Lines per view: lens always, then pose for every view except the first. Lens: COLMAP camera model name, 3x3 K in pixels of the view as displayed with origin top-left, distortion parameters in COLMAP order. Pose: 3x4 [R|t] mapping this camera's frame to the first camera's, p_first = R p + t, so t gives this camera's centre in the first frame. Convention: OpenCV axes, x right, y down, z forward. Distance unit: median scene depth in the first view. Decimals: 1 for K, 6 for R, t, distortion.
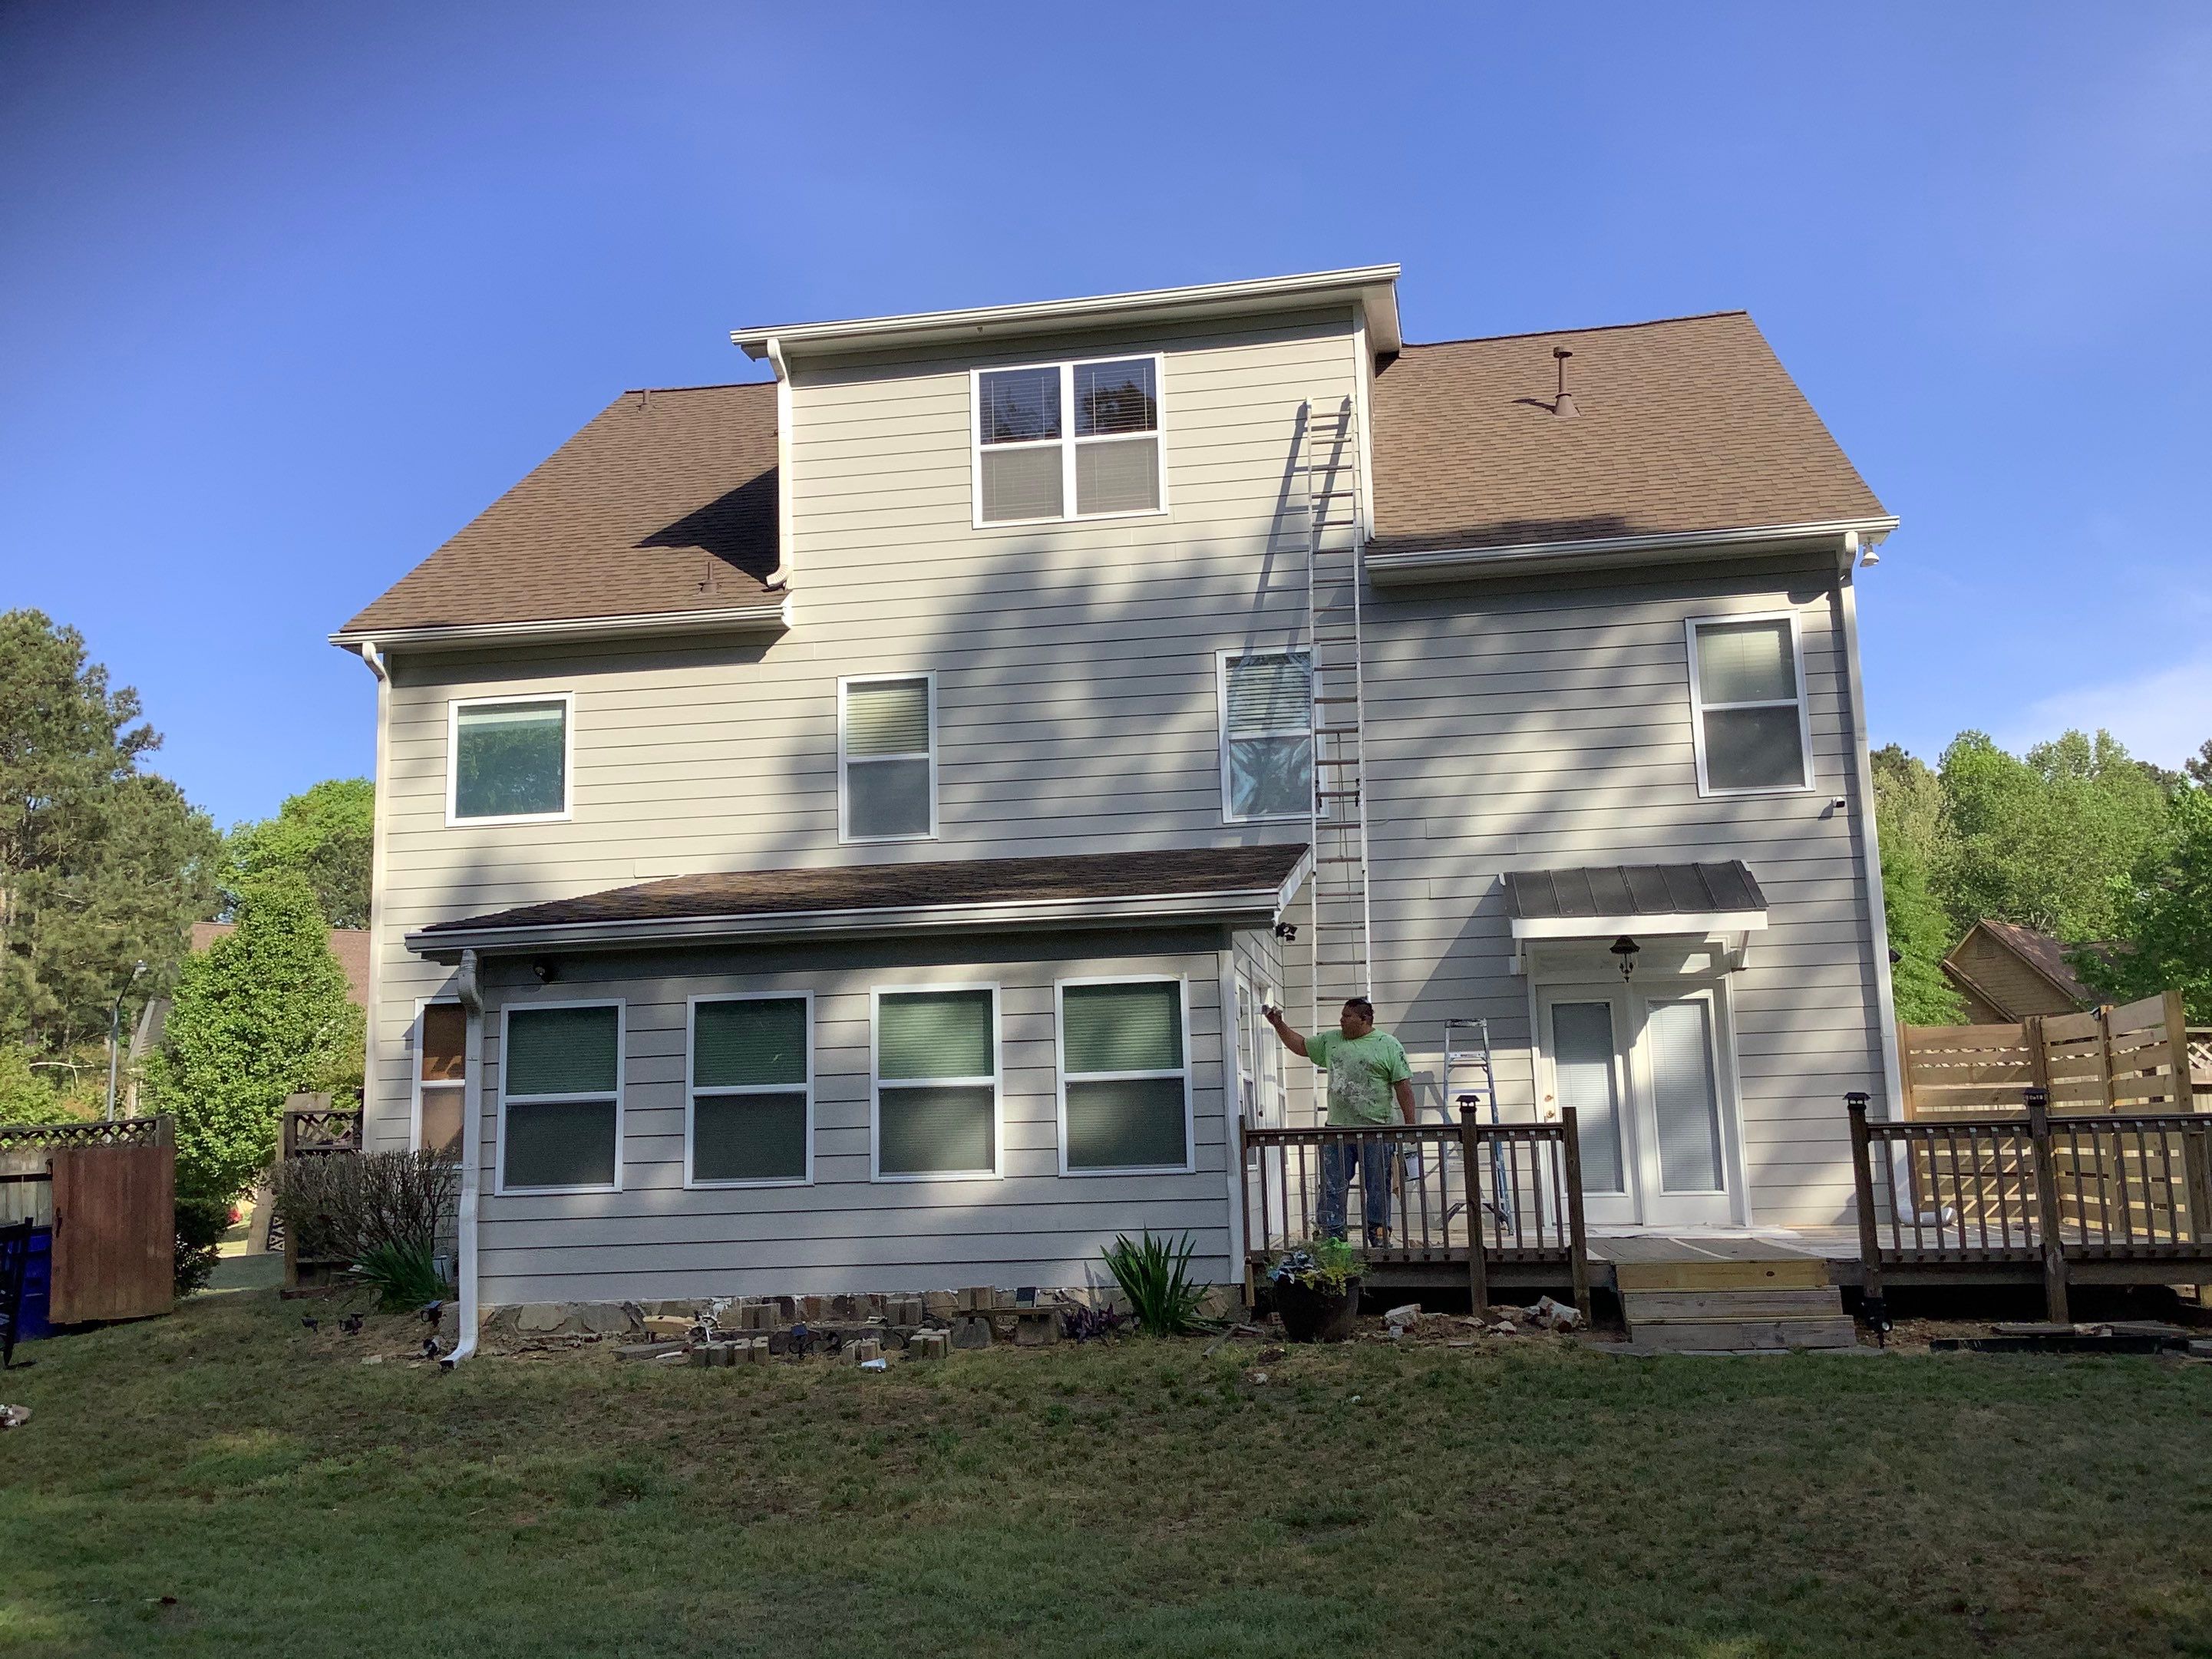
lens RADIAL K [[1975.3, 0, 1006.7], [0, 1975.3, 833.8], [0, 0, 1]] dist [0.186415, -0.416458]
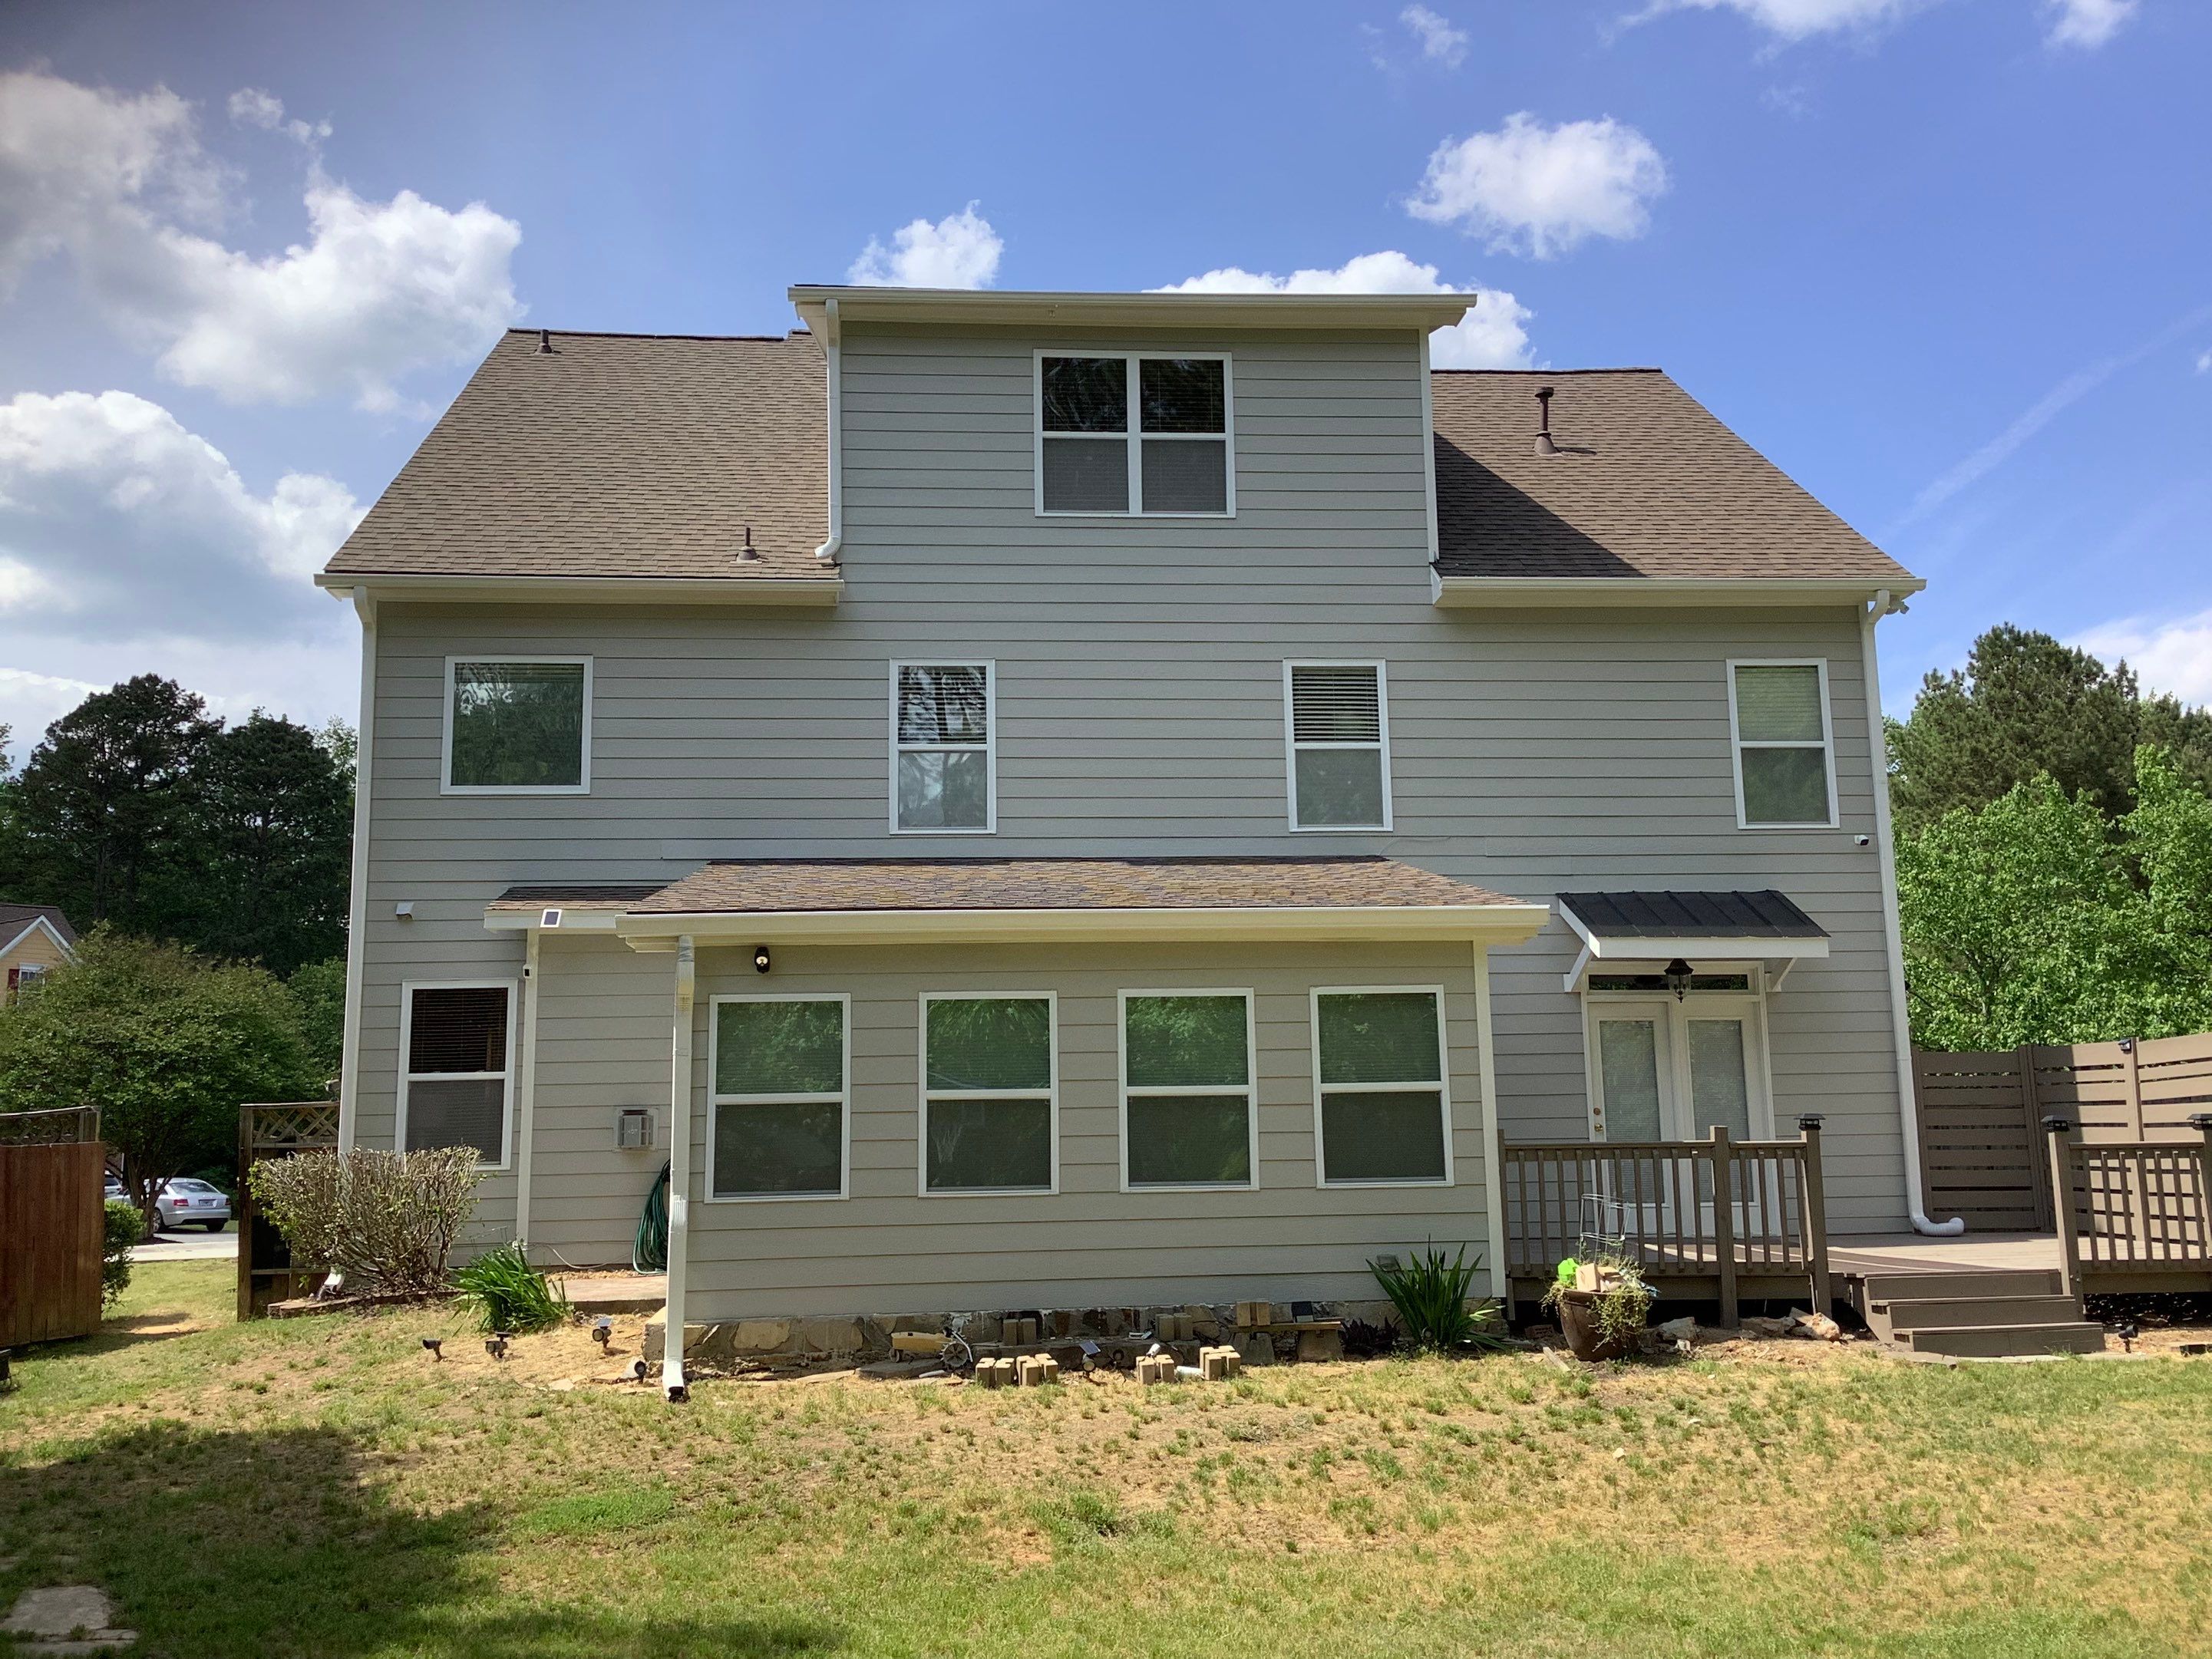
lens RADIAL K [[2053.7, 0, 1069.0], [0, 2053.7, 830.6], [0, 0, 1]] dist [0.094665, -0.135368]
pose [[0.974527, 0.046203, 0.219461, -0.262752], [-0.044286, 0.998926, -0.013649, 0.013020], [-0.219855, 0.003582, 0.975526, 0.032082]]
